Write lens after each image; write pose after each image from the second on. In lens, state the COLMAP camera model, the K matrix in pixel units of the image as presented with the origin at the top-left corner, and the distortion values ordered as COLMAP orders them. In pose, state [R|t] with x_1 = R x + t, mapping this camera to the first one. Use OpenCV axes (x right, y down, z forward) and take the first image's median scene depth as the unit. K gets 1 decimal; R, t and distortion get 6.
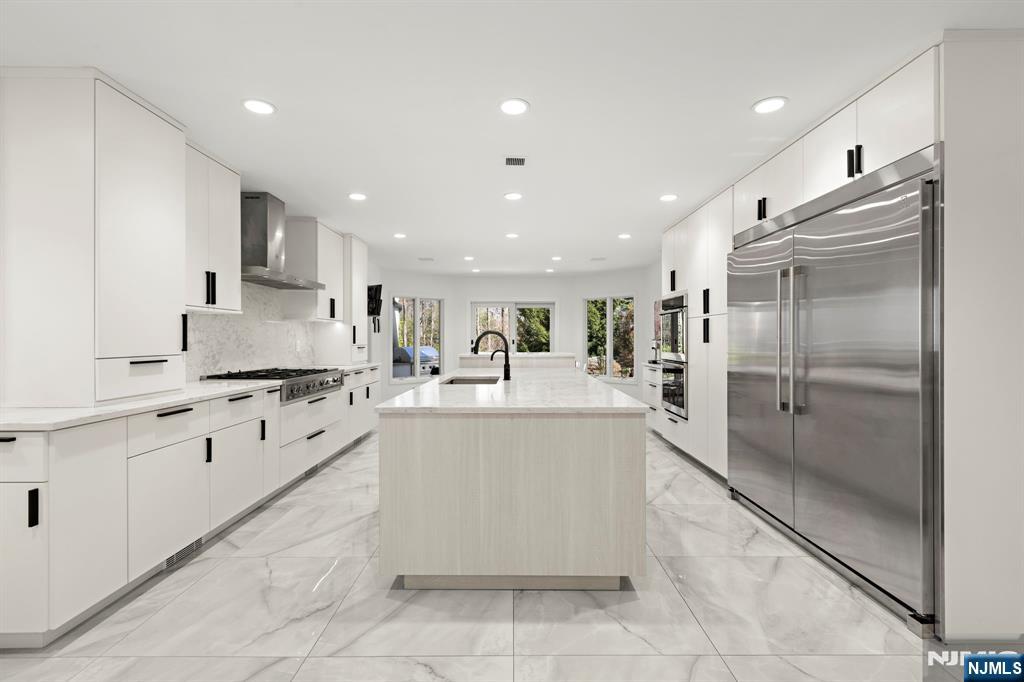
lens RADIAL K [[458.1, 0, 513.5], [0, 458.1, 337.1], [0, 0, 1]] dist [-0.000231, -0.000436]
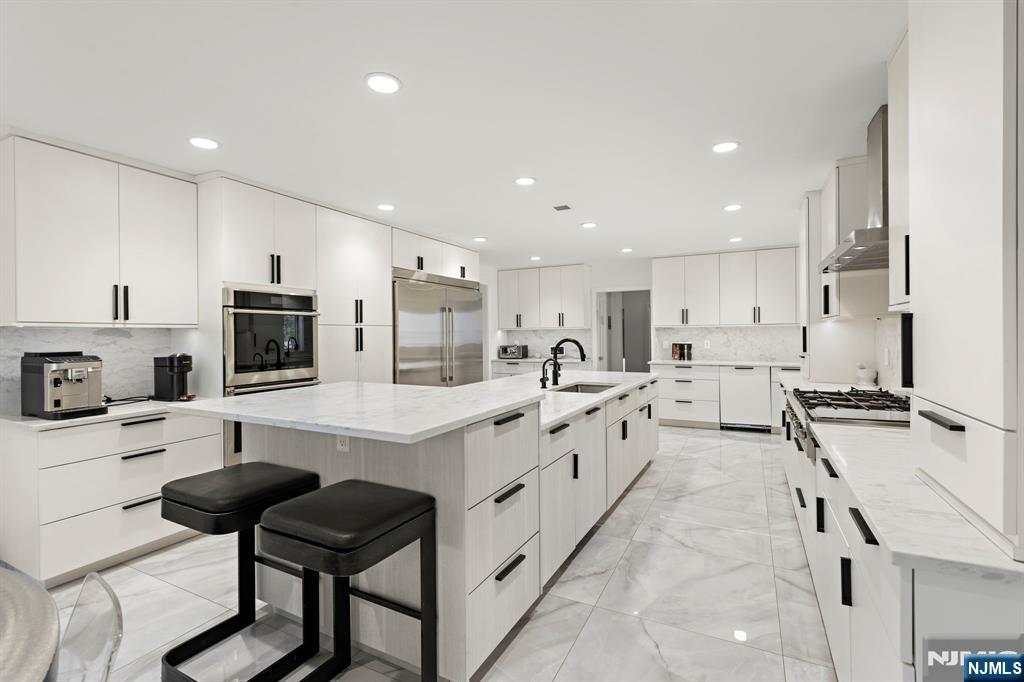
lens RADIAL K [[458.4, 0, 512.0], [0, 458.4, 341.0], [0, 0, 1]] dist [-0.000172, 0.000093]
pose [[-0.887011, 0.003277, 0.461737, -0.420666], [0.009745, 0.999885, 0.011624, -0.022363], [-0.461646, 0.014811, -0.886941, 2.008647]]
